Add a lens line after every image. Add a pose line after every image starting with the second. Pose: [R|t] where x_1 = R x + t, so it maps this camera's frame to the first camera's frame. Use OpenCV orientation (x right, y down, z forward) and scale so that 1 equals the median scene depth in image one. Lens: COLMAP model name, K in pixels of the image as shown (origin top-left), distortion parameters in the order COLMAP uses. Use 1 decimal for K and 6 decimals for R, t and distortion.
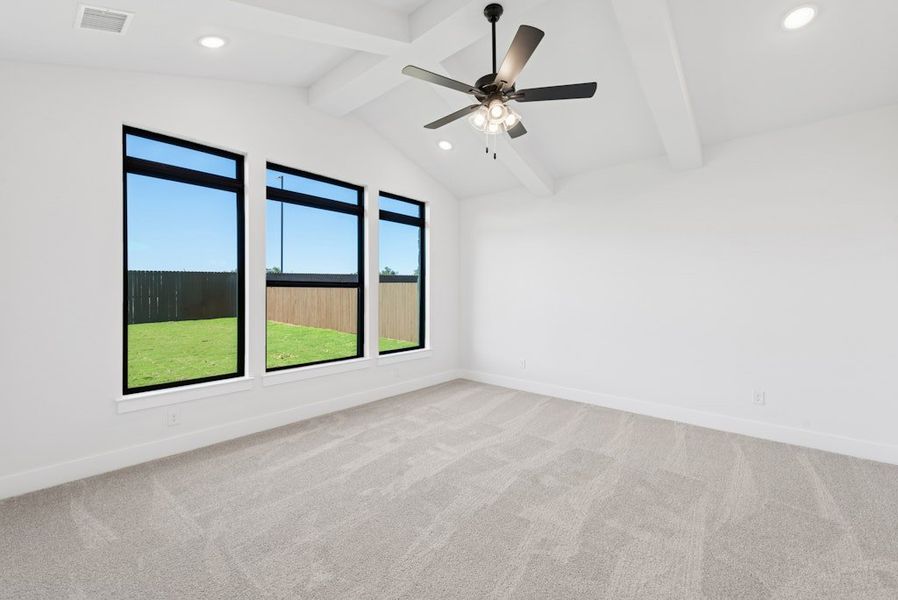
lens RADIAL K [[367.2, 0, 451.8], [0, 367.2, 290.2], [0, 0, 1]] dist [0.008145, -0.000641]
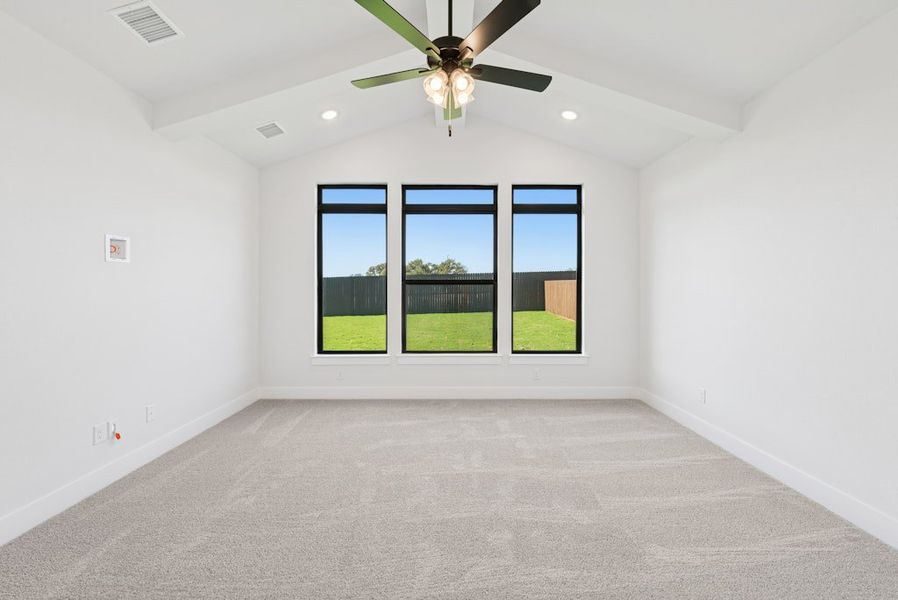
lens RADIAL K [[357.8, 0, 428.8], [0, 357.8, 291.4], [0, 0, 1]] dist [0.000419, -0.000108]
pose [[0.672082, 0.006023, -0.740452, 0.431641], [0.006075, 0.999888, 0.013648, -0.004480], [0.740452, -0.013671, 0.671970, 0.237615]]
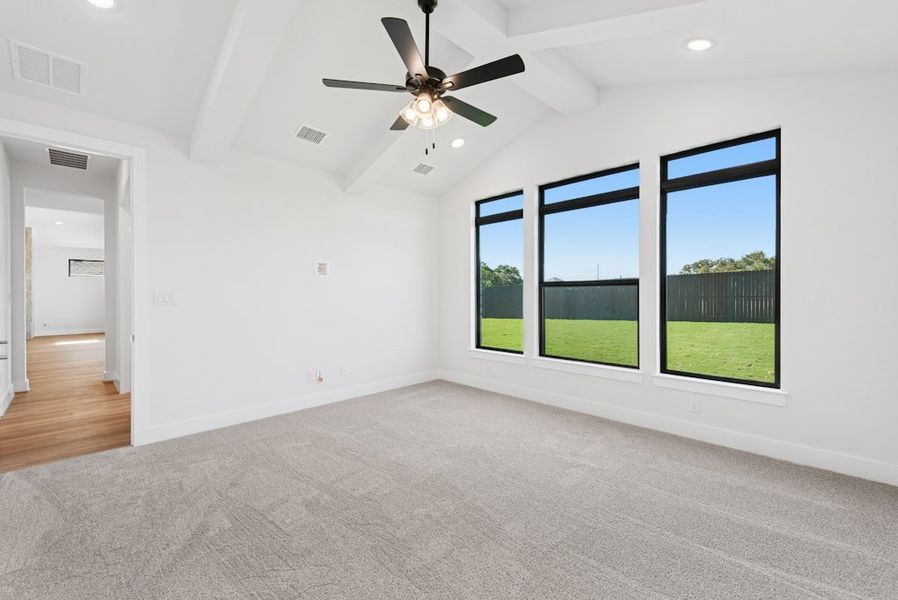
lens RADIAL K [[365.5, 0, 469.0], [0, 365.5, 297.5], [0, 0, 1]] dist [0.001857, 0.000023]
pose [[-0.022878, 0.013845, -0.999642, 0.693580], [0.015906, 0.999783, 0.013483, 0.003293], [0.999612, -0.015592, -0.023093, 0.756461]]
